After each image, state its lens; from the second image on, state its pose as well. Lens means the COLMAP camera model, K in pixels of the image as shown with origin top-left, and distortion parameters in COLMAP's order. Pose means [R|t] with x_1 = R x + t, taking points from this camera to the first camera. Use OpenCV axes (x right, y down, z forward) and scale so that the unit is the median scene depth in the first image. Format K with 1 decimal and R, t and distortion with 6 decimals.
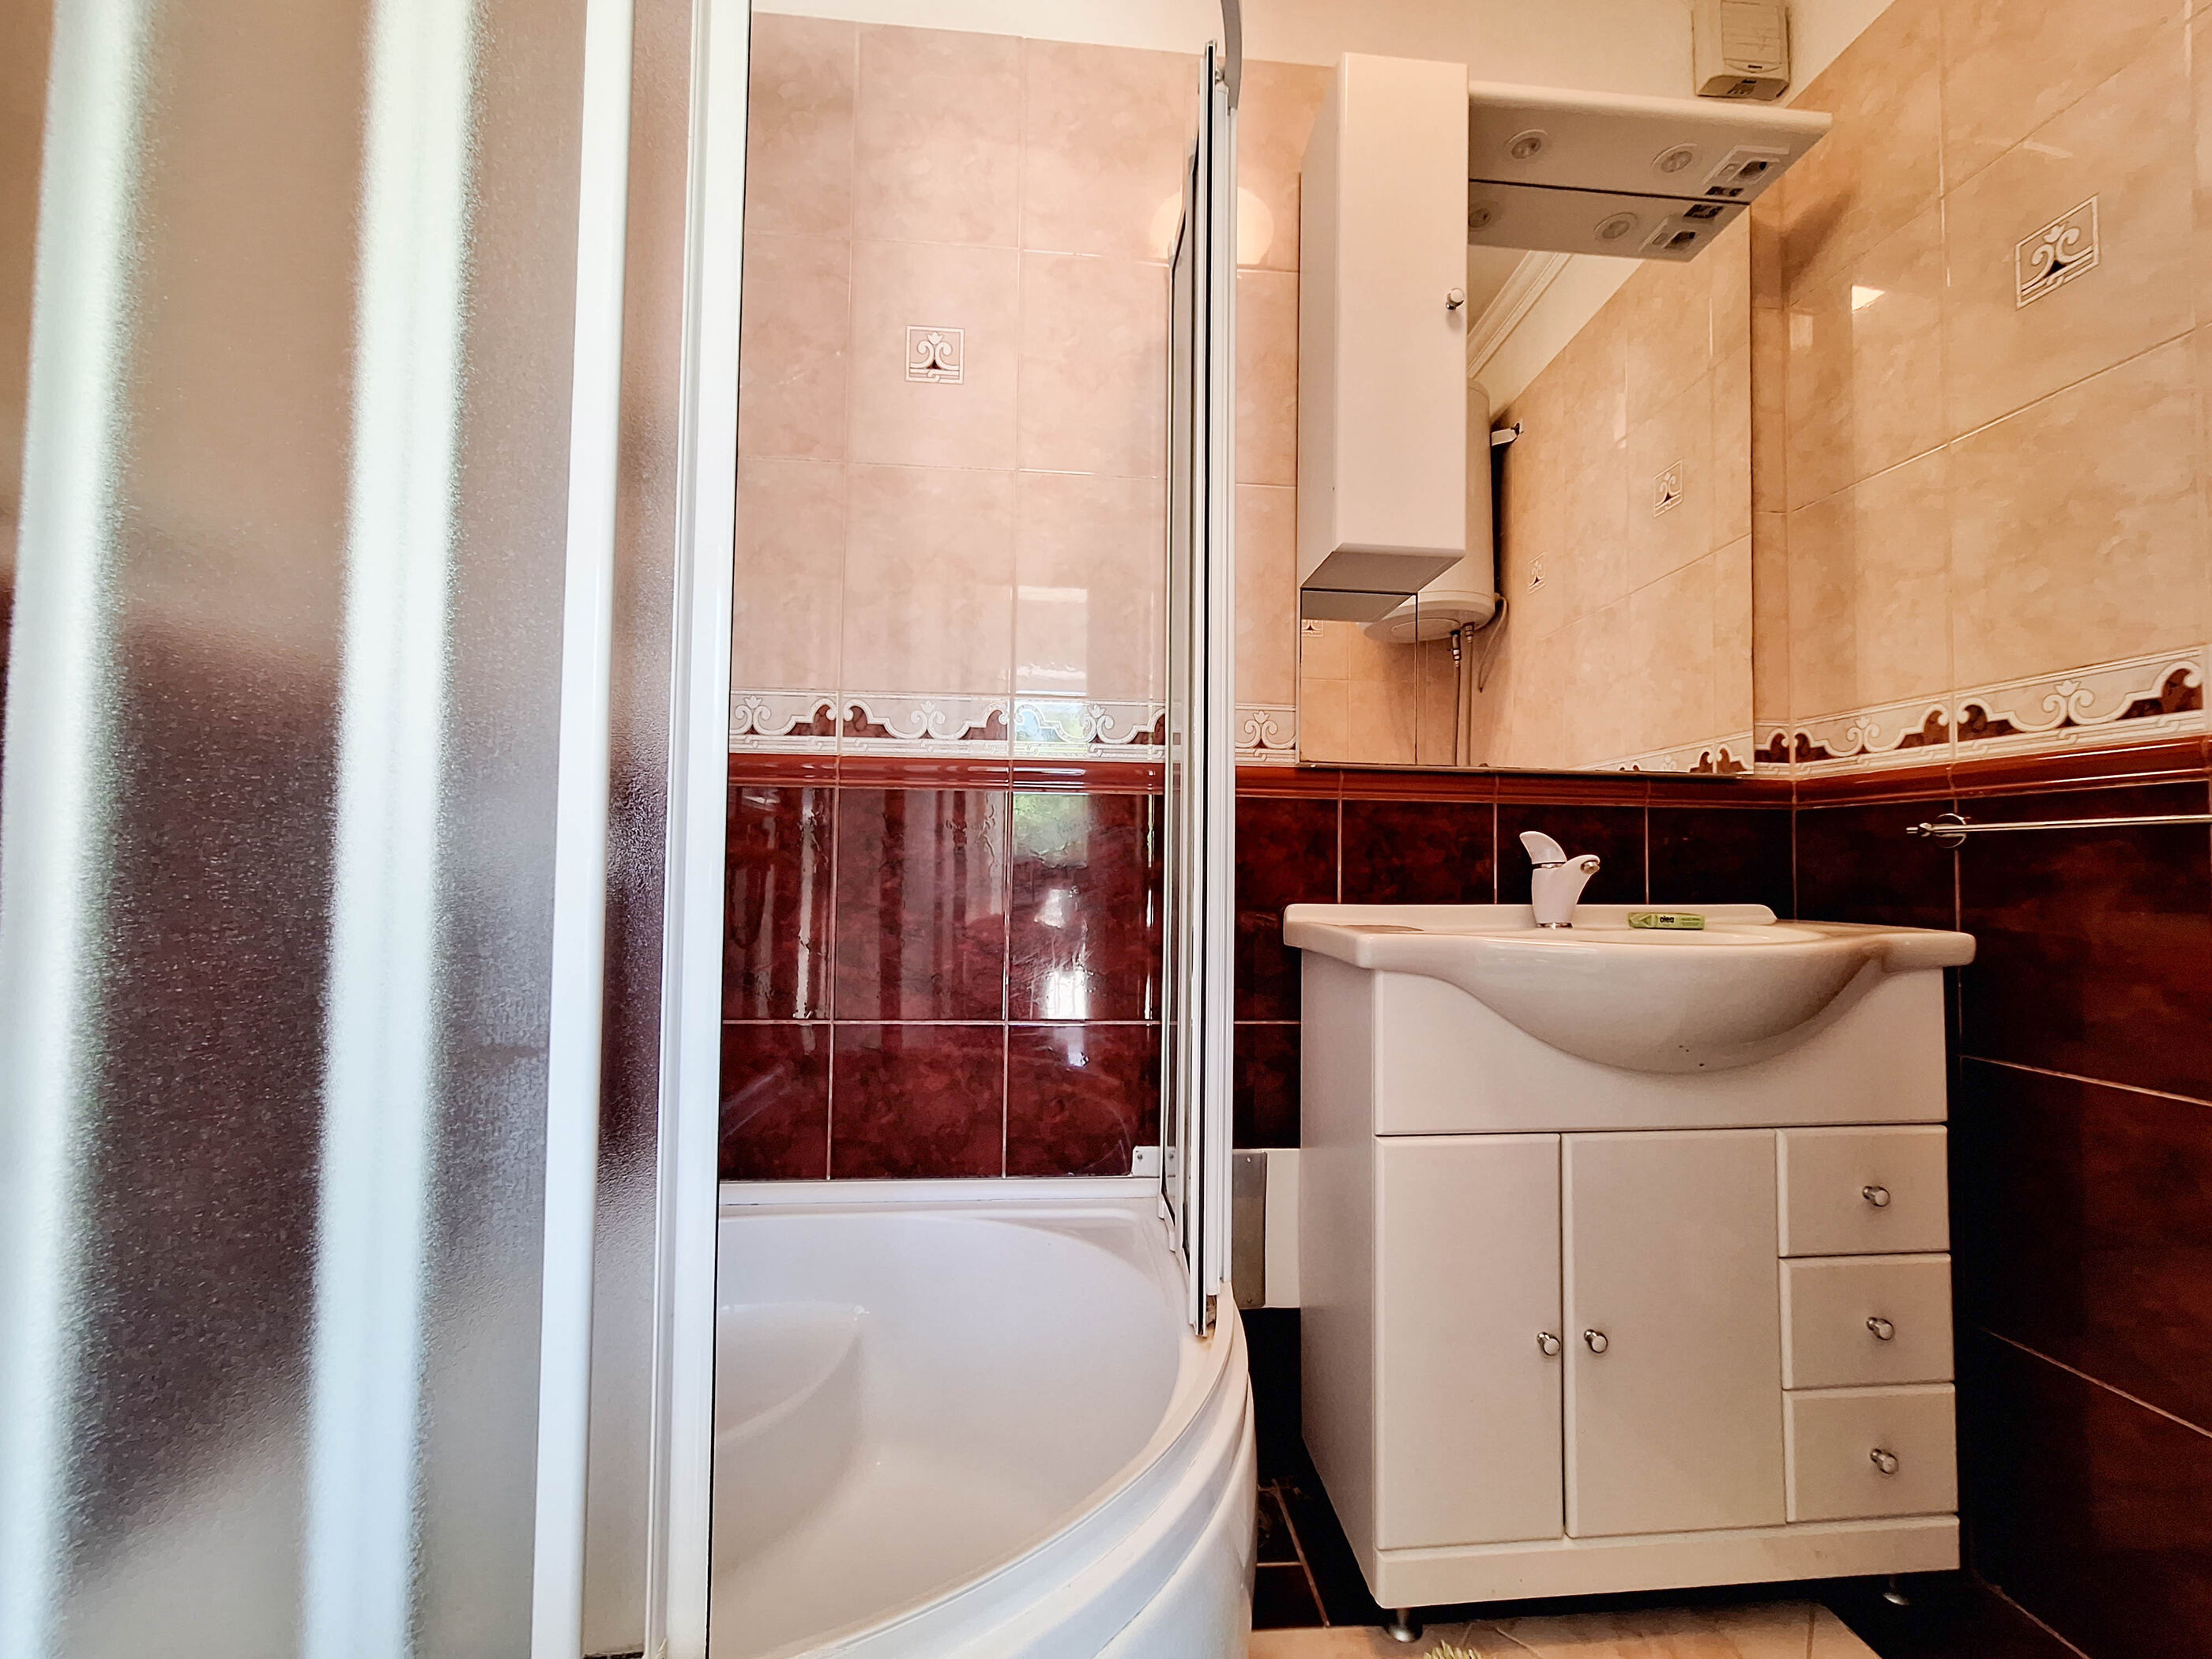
lens RADIAL K [[873.9, 0, 1110.3], [0, 873.9, 839.8], [0, 0, 1]] dist [0.004170, 0.000380]
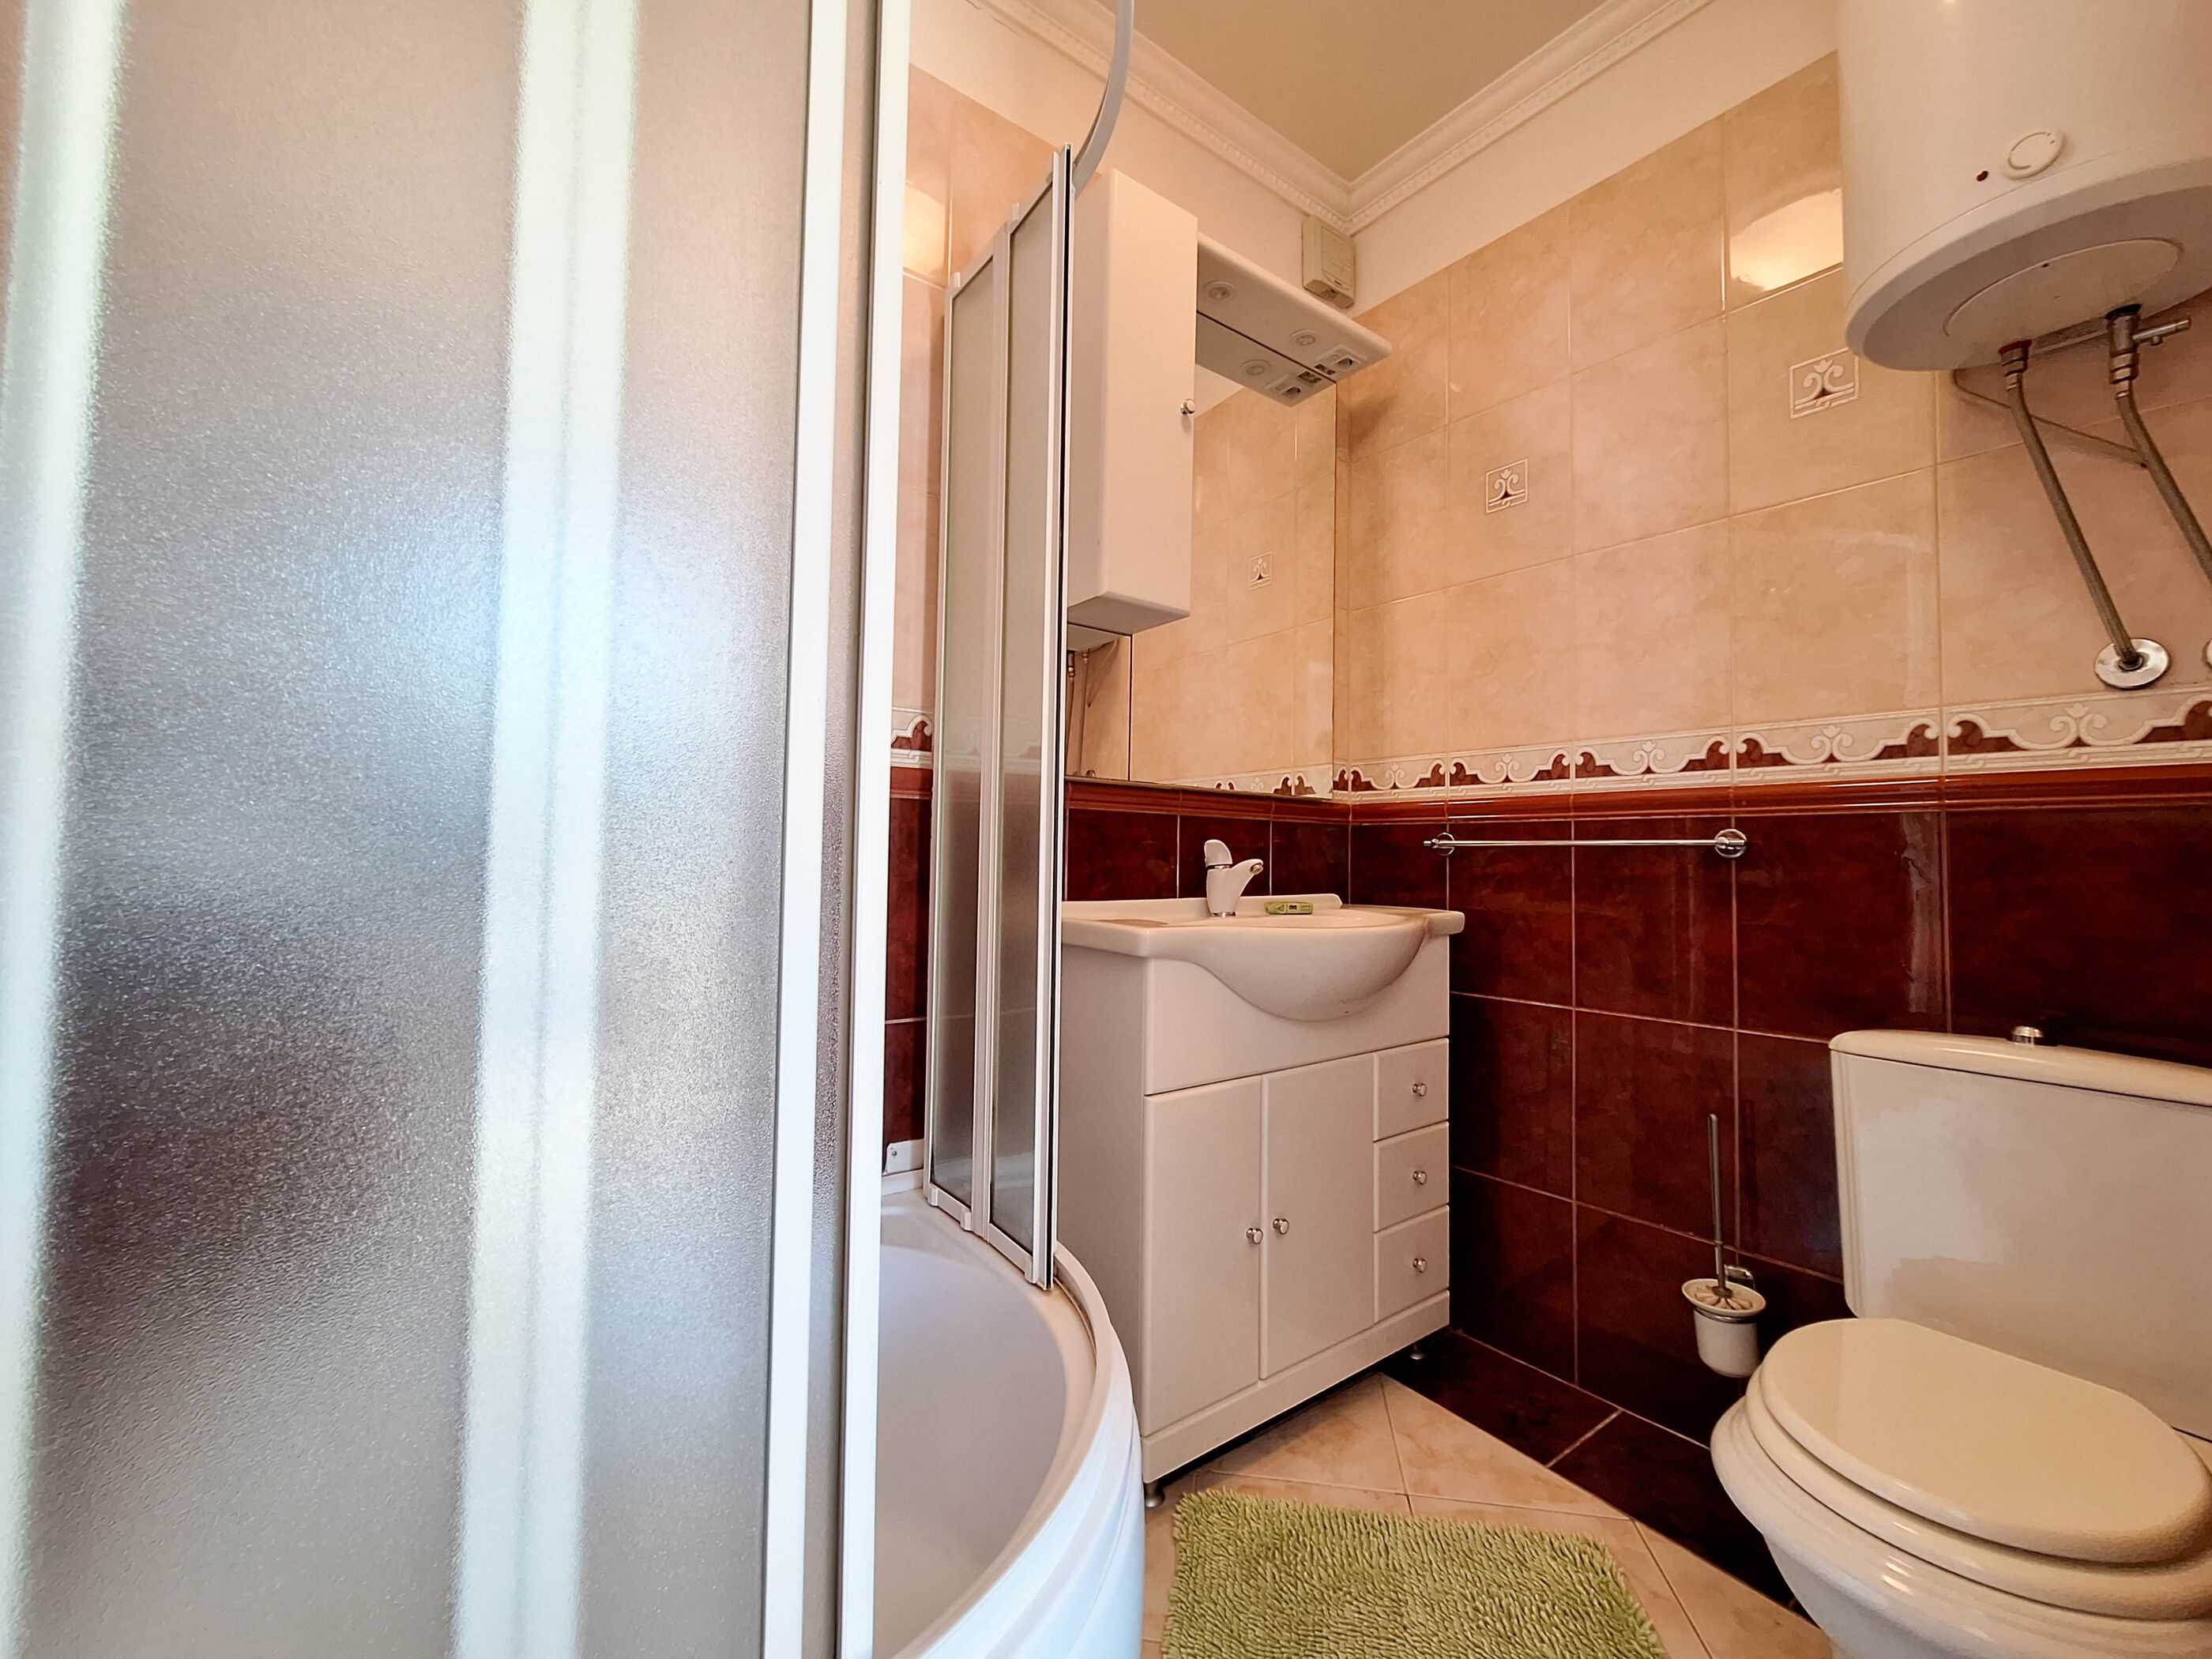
lens RADIAL K [[882.2, 0, 1130.0], [0, 882.2, 829.4], [0, 0, 1]] dist [-0.001073, 0.001056]
pose [[0.852553, 0.019534, 0.522275, -0.279197], [-0.022173, 0.999753, -0.001197, -0.020227], [-0.522169, -0.010560, 0.852776, -0.015003]]
